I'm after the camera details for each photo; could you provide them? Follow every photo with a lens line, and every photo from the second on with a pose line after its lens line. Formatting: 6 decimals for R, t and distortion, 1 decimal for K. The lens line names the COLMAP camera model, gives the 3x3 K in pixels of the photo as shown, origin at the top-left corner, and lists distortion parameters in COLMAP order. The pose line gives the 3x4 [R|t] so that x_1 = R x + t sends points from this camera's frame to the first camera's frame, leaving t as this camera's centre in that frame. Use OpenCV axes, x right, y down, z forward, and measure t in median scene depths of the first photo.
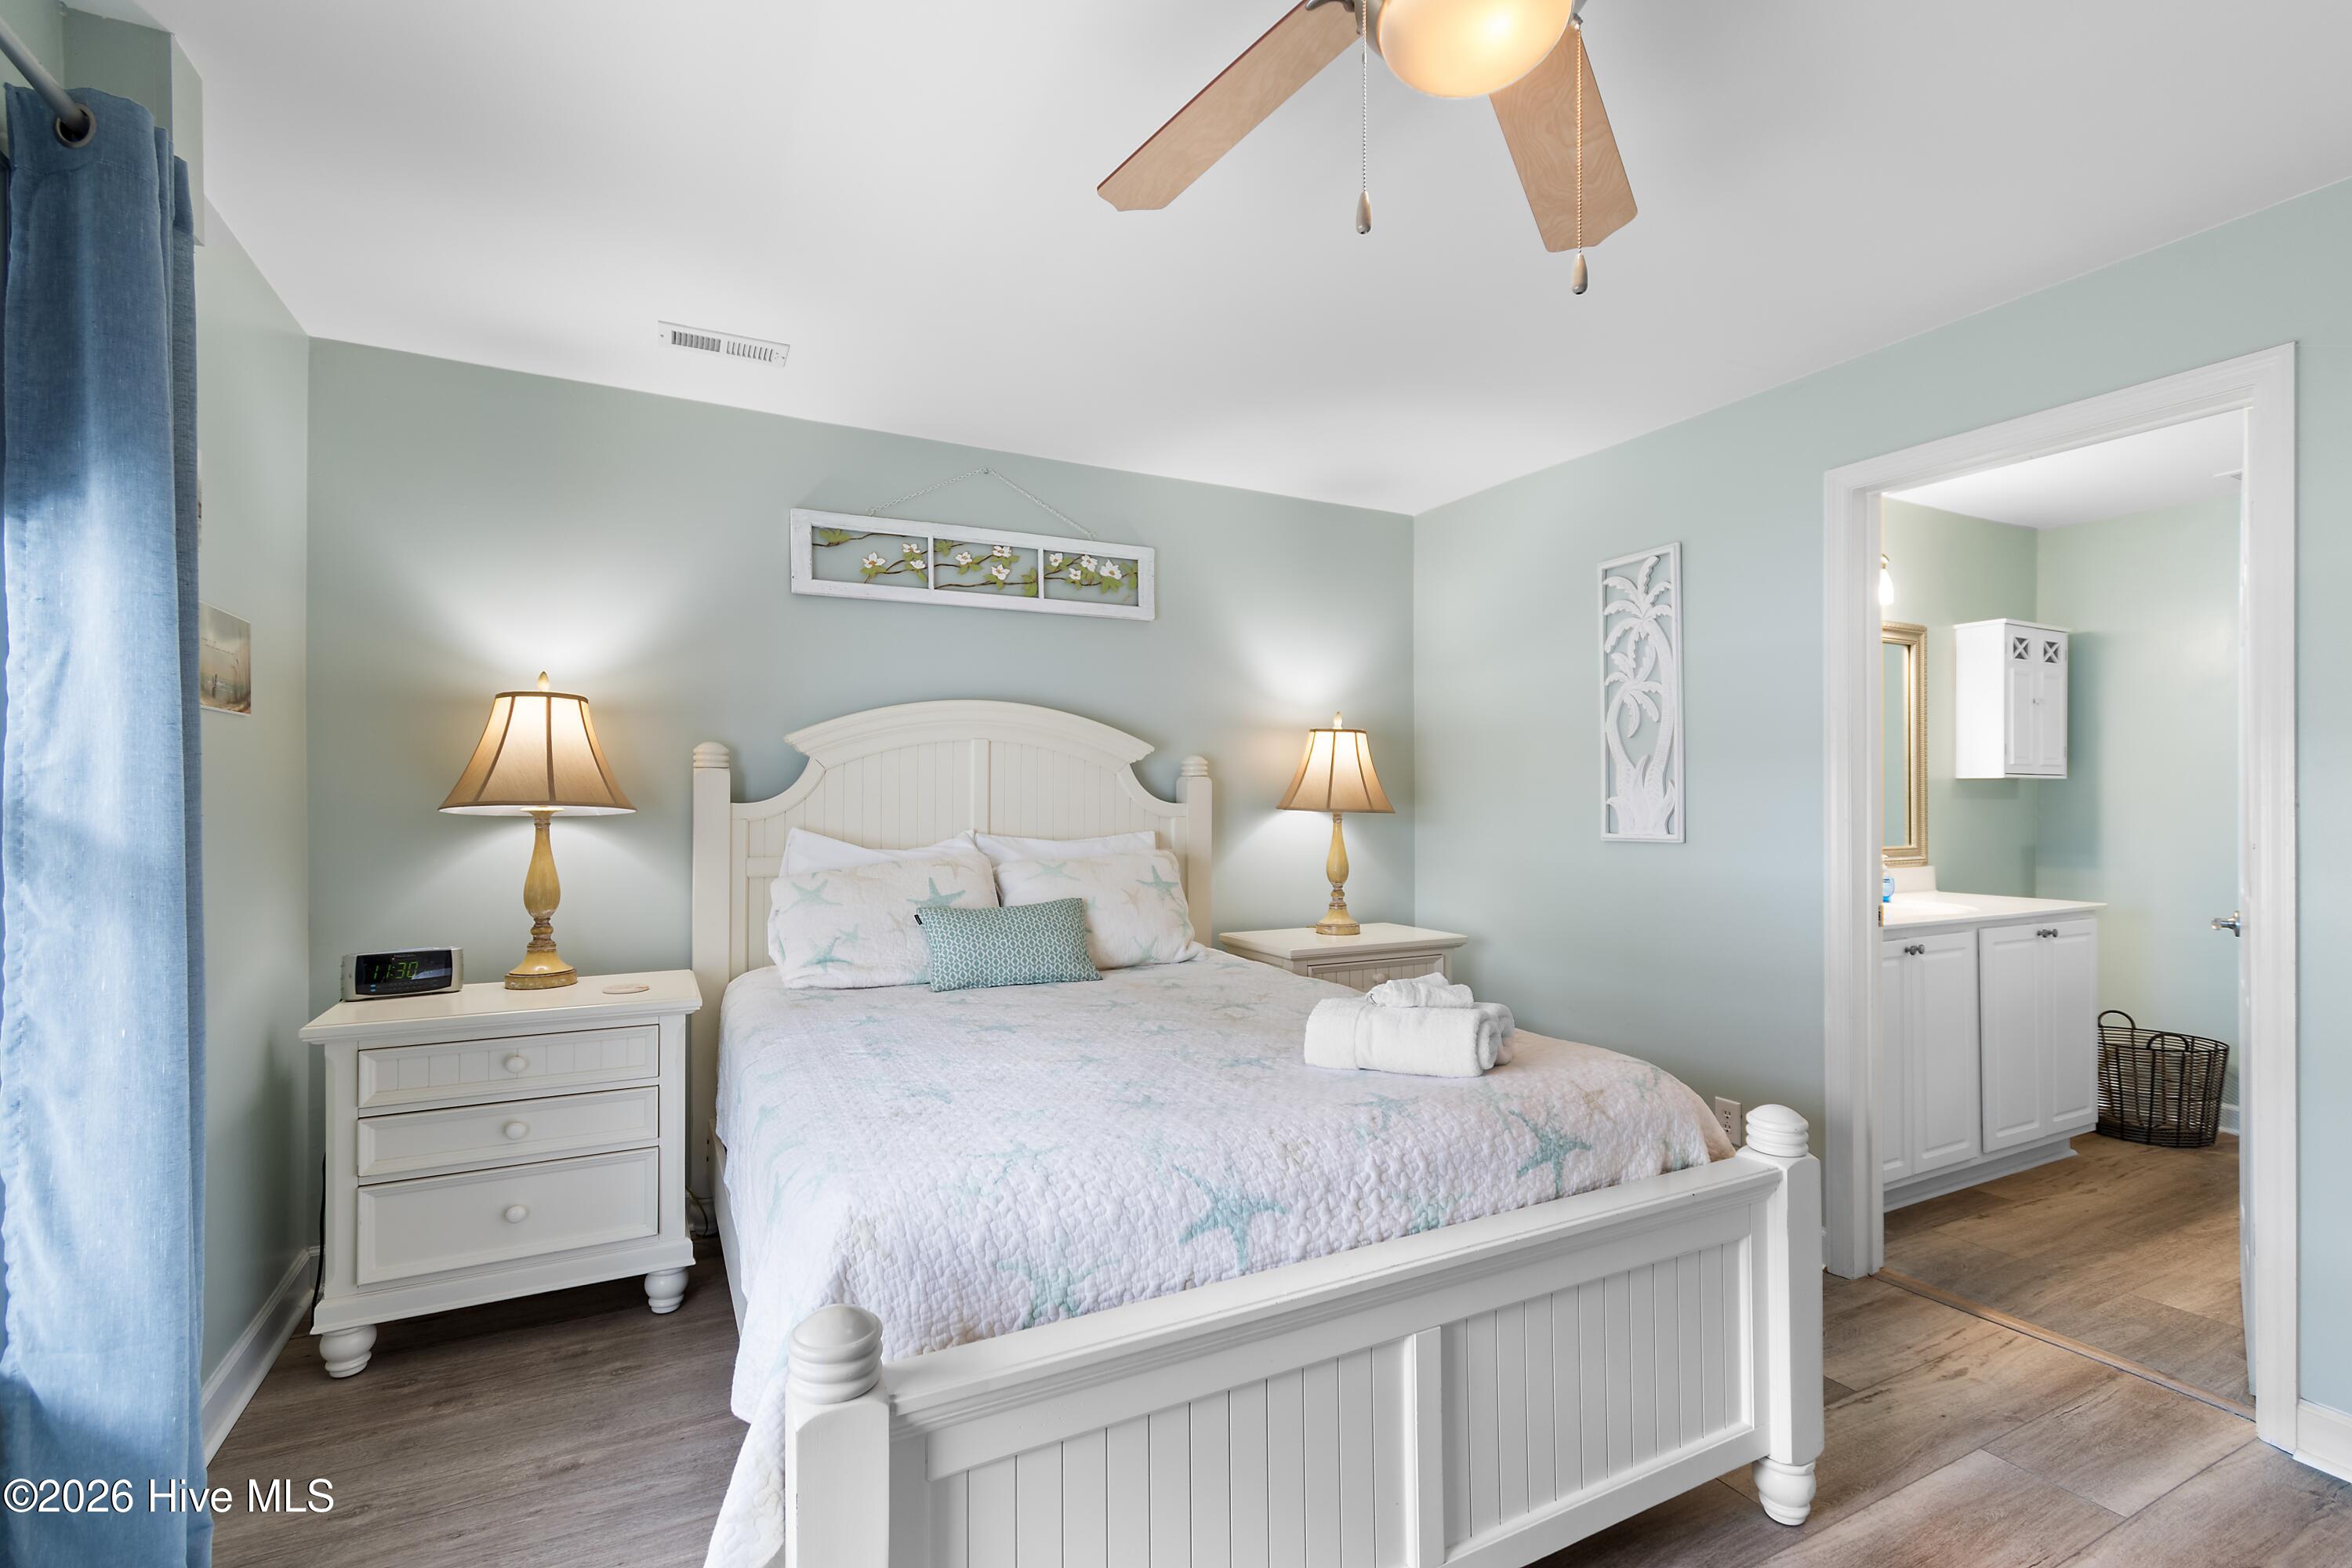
lens RADIAL K [[1045.1, 0, 1170.4], [0, 1045.1, 793.7], [0, 0, 1]] dist [0.001425, -0.000632]
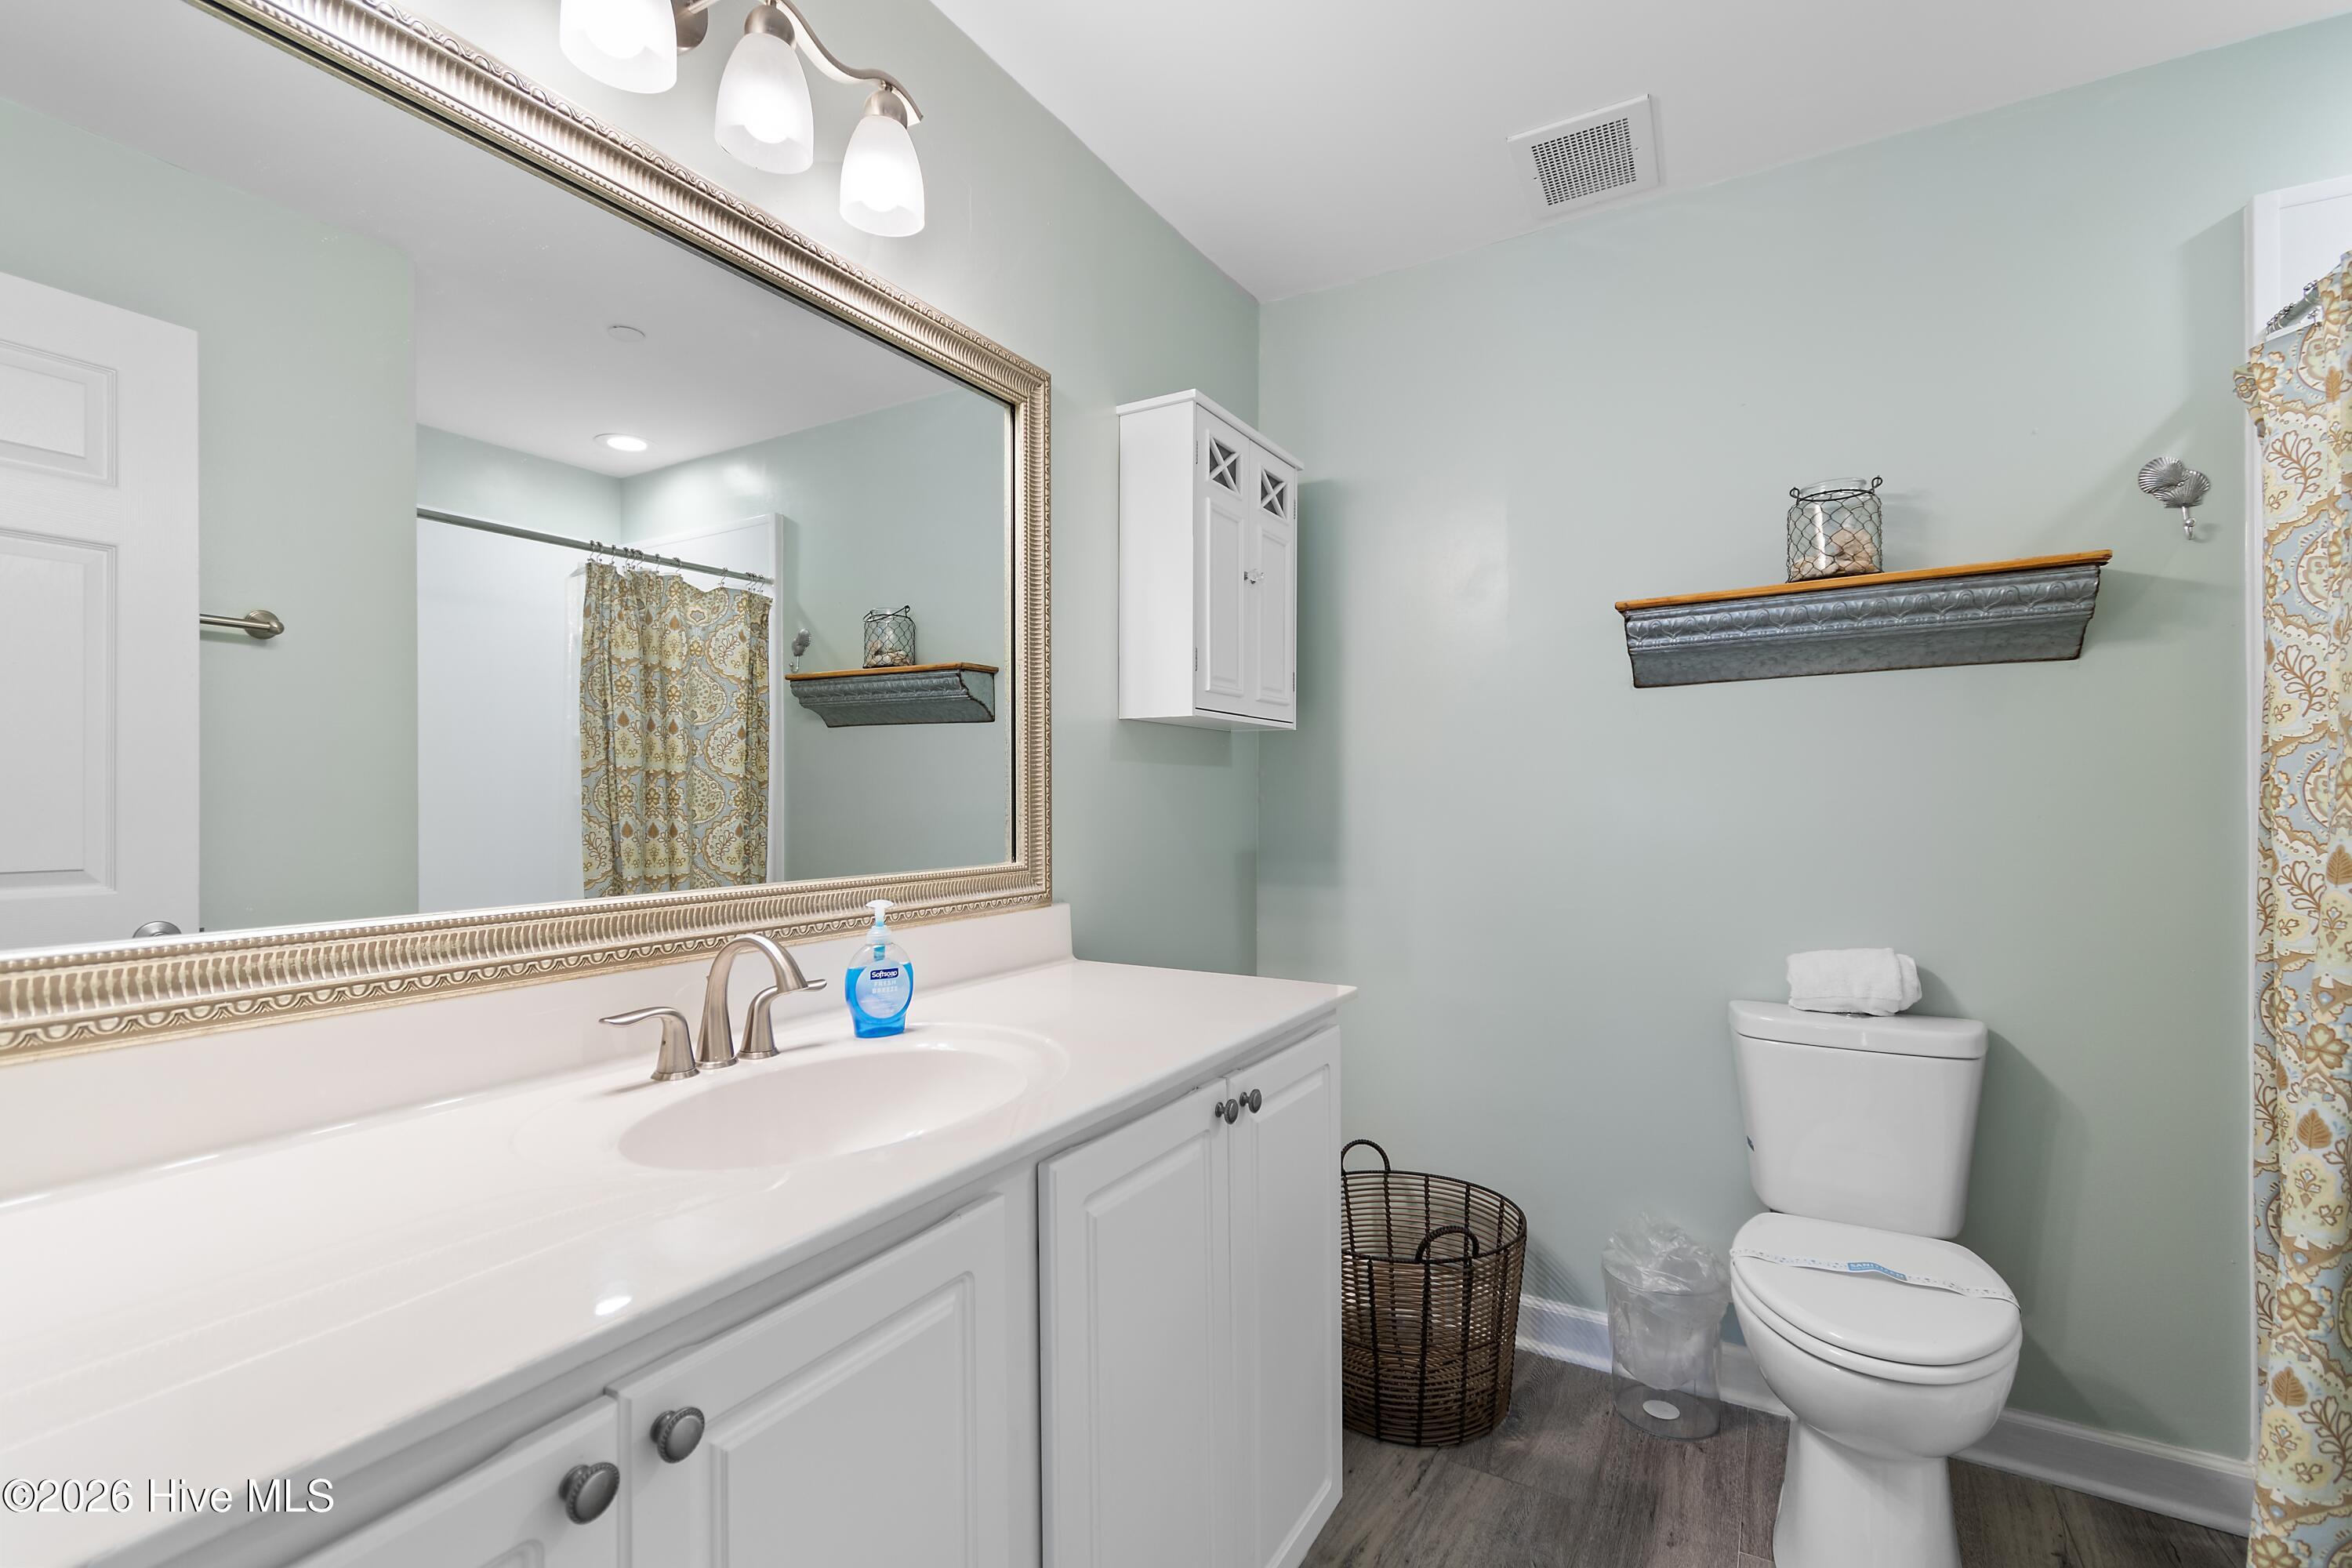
lens RADIAL K [[1042.6, 0, 1176.0], [0, 1042.6, 784.0], [0, 0, 1]] dist [0.003004, 0.000422]
pose [[0.840723, 0.002246, 0.541461, 0.518463], [0.000942, 0.999984, -0.005611, 0.019051], [-0.541465, 0.005227, 0.840707, 0.585937]]
